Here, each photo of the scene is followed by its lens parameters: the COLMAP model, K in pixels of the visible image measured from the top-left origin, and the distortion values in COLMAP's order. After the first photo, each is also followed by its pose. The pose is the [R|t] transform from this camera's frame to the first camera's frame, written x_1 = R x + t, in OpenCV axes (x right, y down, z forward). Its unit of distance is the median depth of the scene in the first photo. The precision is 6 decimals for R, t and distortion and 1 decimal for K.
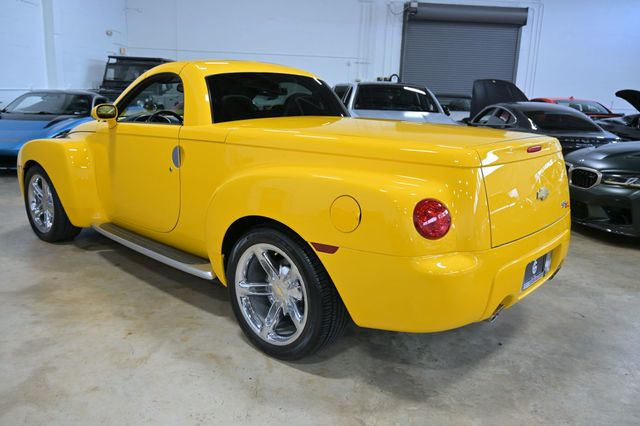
lens RADIAL K [[524.8, 0, 322.9], [0, 524.8, 209.4], [0, 0, 1]] dist [0.001941, 0.003195]
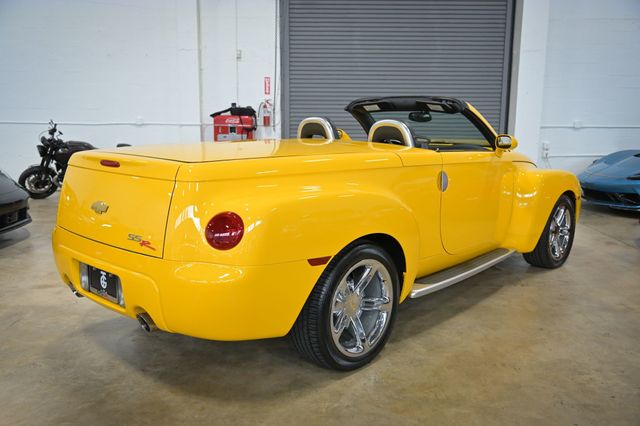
lens RADIAL K [[581.8, 0, 313.4], [0, 581.8, 220.4], [0, 0, 1]] dist [0.008389, -0.001935]
pose [[-0.046745, 0.152046, -0.987267, 0.330080], [-0.229131, 0.960363, 0.158751, -0.060778], [0.972273, 0.233634, -0.010054, 0.309855]]
